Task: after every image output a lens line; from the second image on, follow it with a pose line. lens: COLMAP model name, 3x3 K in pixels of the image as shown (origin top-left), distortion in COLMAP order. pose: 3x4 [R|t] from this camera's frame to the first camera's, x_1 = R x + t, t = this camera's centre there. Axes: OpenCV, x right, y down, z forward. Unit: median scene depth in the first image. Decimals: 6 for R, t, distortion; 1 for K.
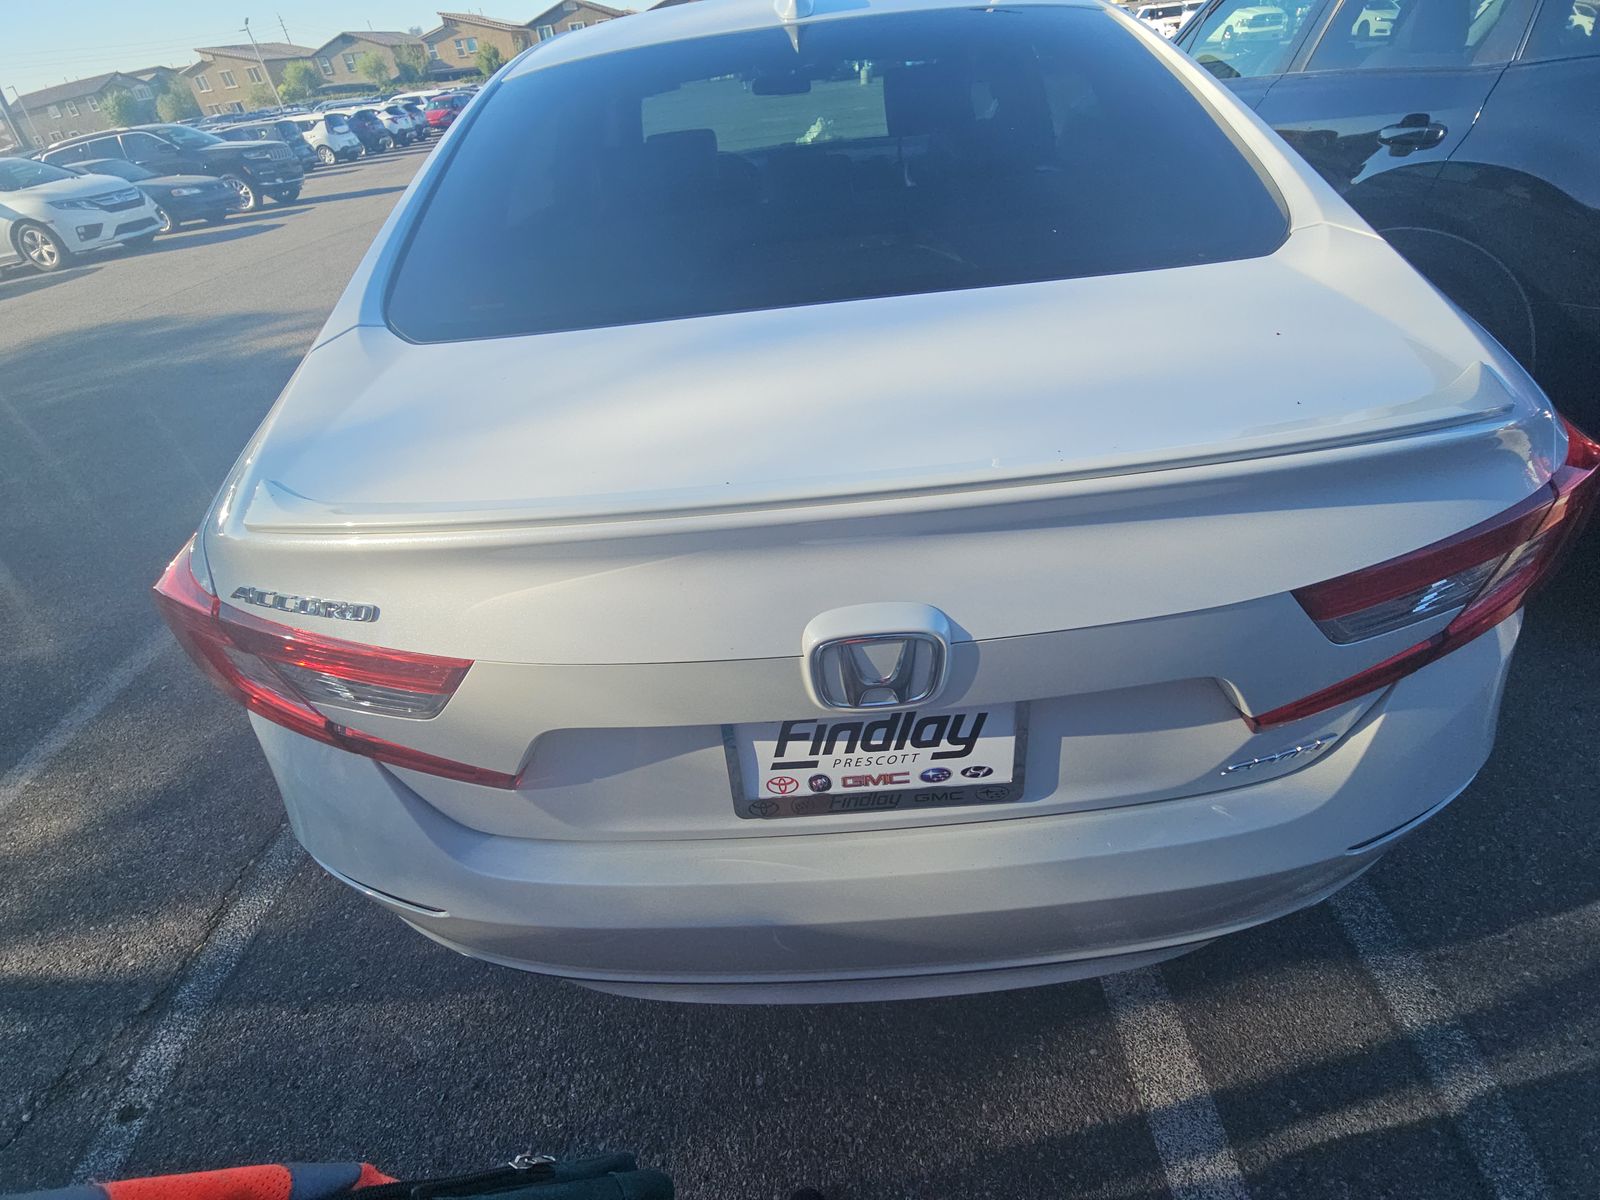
lens RADIAL K [[659.2, 0, 812.5], [0, 659.2, 613.5], [0, 0, 1]] dist [-0.001925, -0.009106]
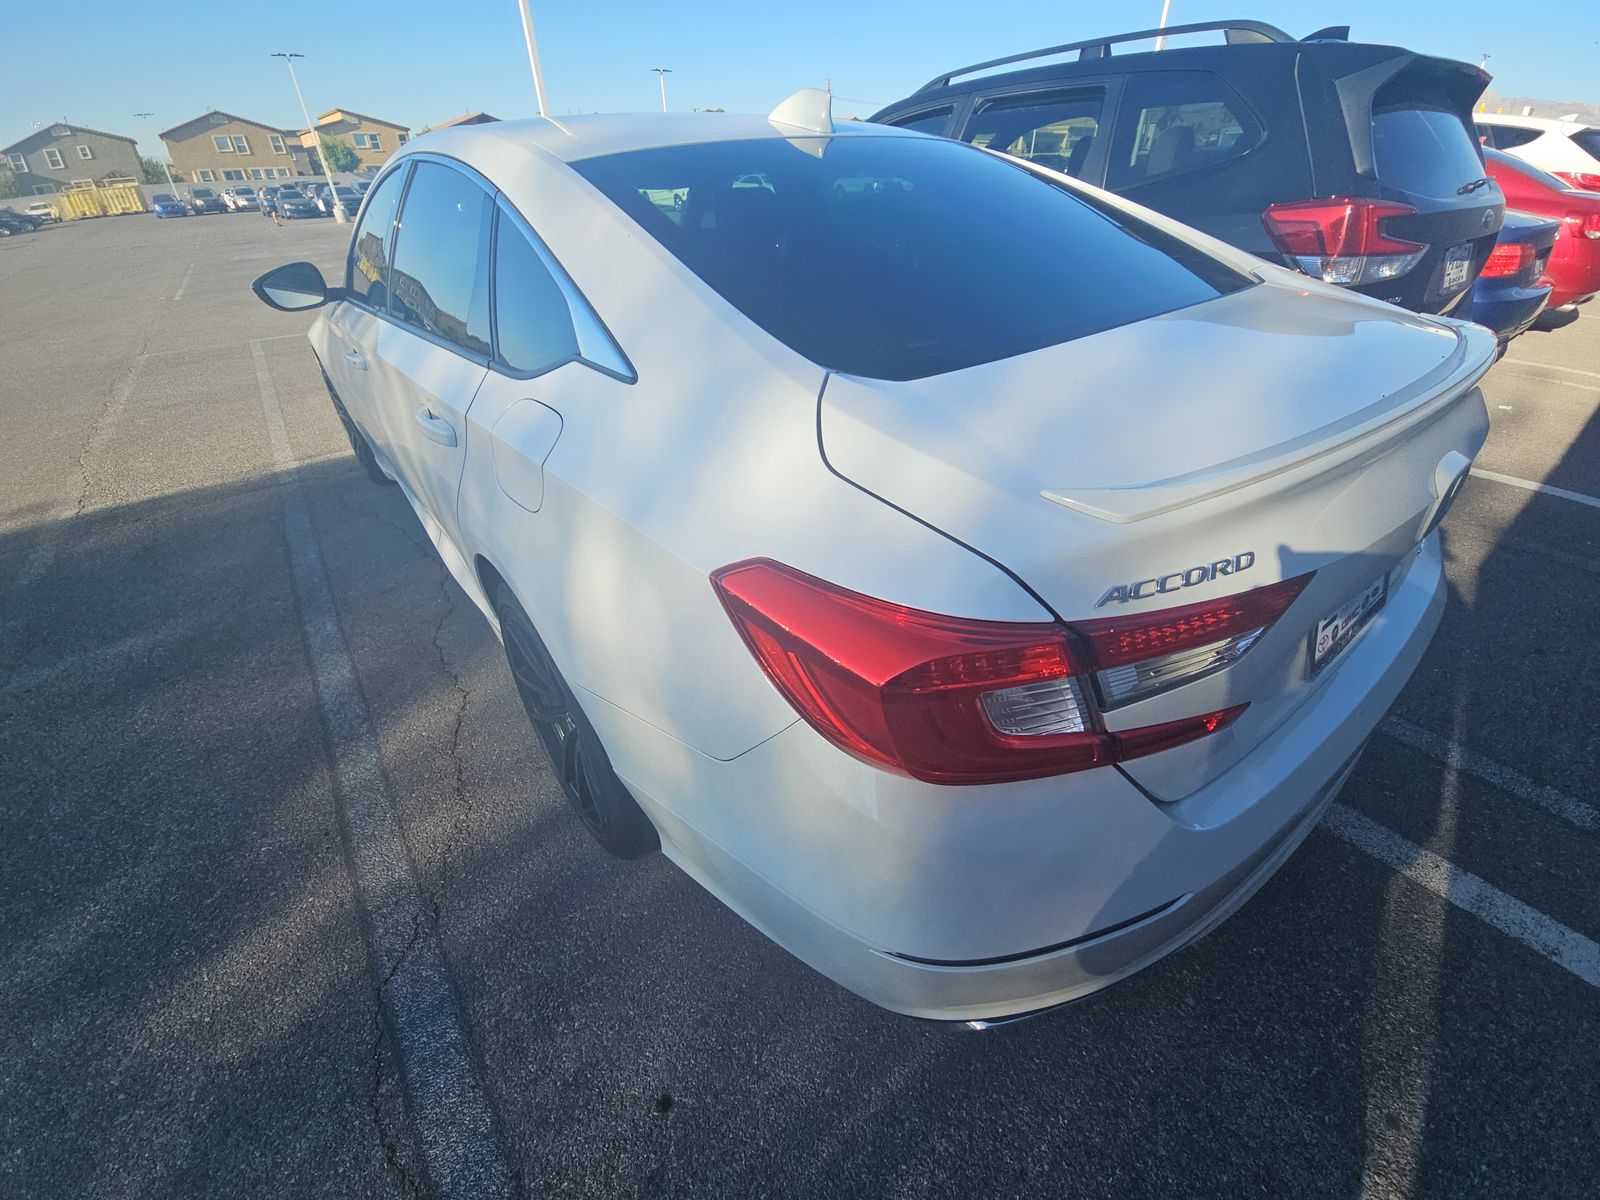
lens RADIAL K [[659.2, 0, 802.3], [0, 659.2, 603.2], [0, 0, 1]] dist [-0.001925, -0.009106]
pose [[0.796202, -0.279066, 0.536829, -0.914338], [0.364860, 0.929249, -0.058081, -0.068437], [-0.482639, 0.242111, 0.841690, 0.218629]]
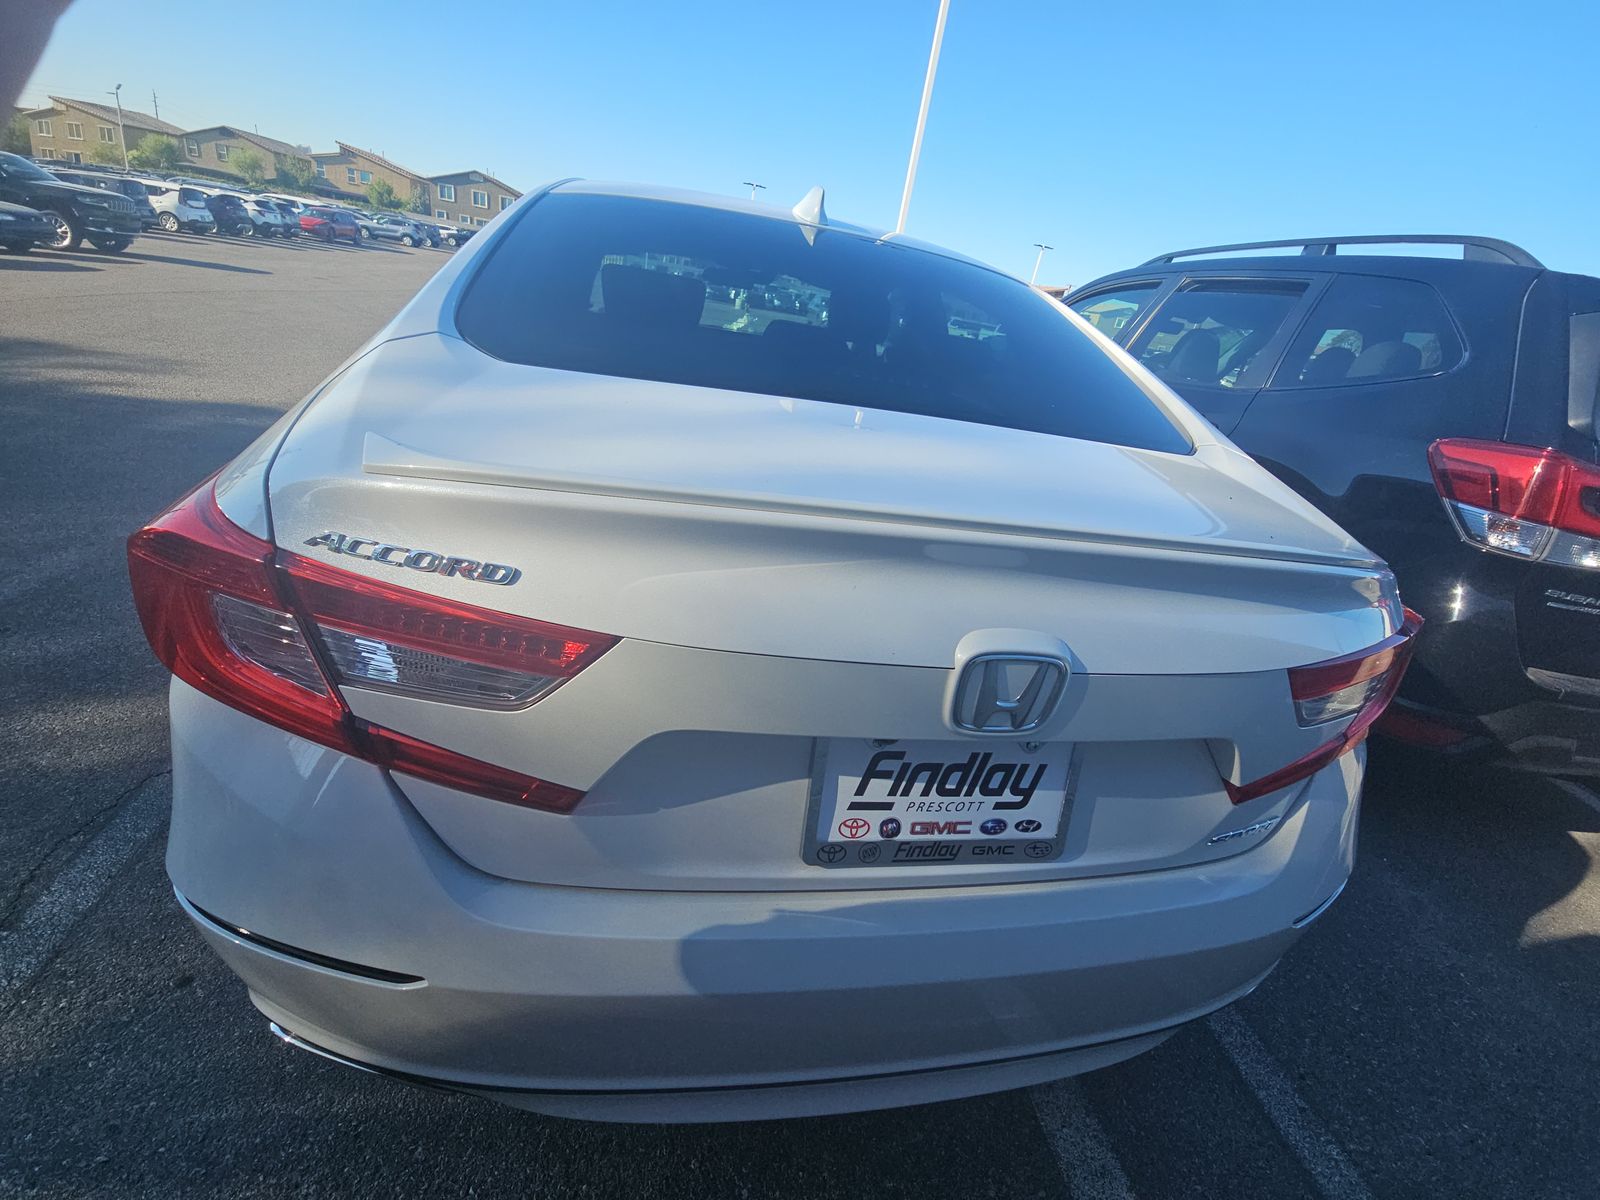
lens RADIAL K [[659.2, 0, 810.1], [0, 659.2, 604.6], [0, 0, 1]] dist [-0.001925, -0.009106]
pose [[0.954777, 0.152369, 0.255314, -0.240776], [-0.079700, 0.958439, -0.273938, 0.125886], [-0.286443, 0.241201, 0.927239, 0.014076]]
